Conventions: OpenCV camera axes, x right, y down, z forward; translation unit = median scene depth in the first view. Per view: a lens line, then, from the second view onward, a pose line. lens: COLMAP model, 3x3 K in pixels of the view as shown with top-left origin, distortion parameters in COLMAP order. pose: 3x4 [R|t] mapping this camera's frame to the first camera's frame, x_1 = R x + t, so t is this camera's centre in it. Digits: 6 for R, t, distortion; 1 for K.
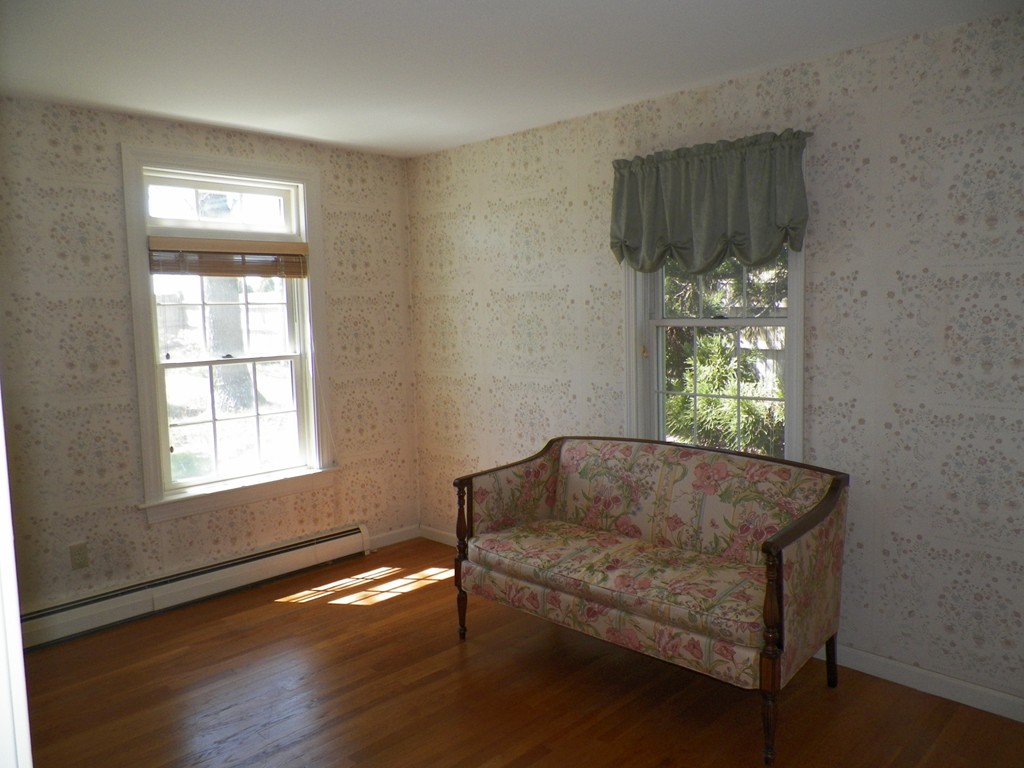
lens RADIAL K [[749.5, 0, 512.0], [0, 749.5, 384.0], [0, 0, 1]] dist [0.177700, -0.272153]
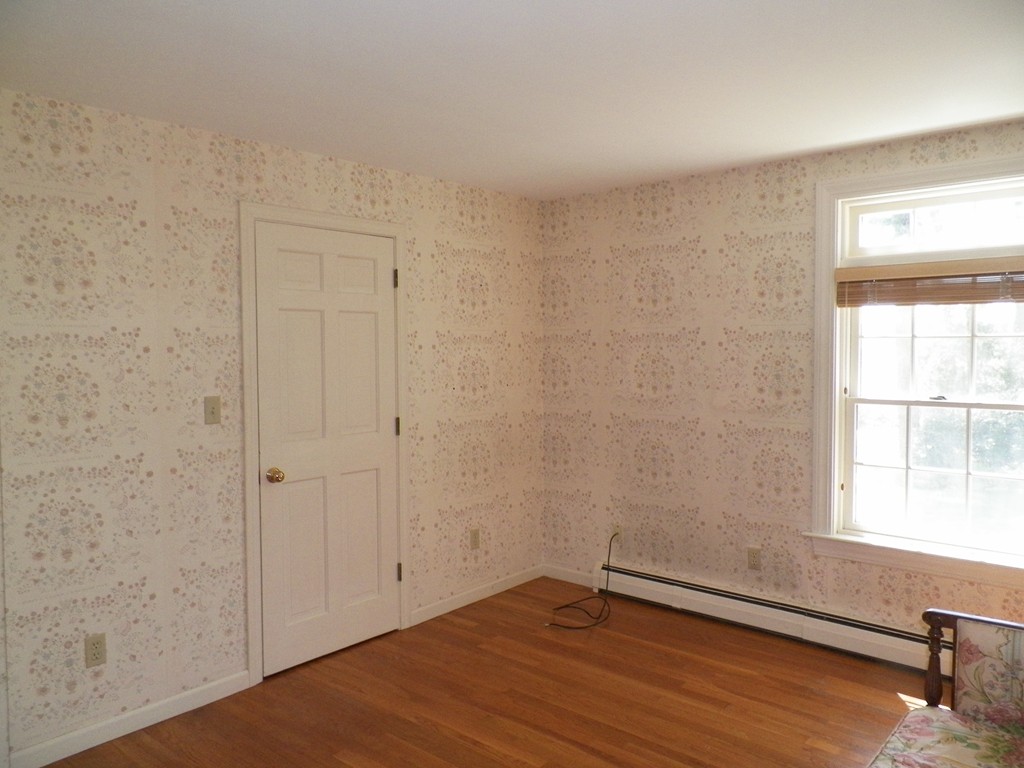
lens RADIAL K [[786.6, 0, 512.0], [0, 786.6, 384.0], [0, 0, 1]] dist [0.023614, -0.001312]
pose [[0.045129, 0.073099, -0.996303, 0.555183], [-0.099519, 0.992687, 0.068326, -0.074293], [0.994012, 0.096068, 0.052074, 0.560128]]
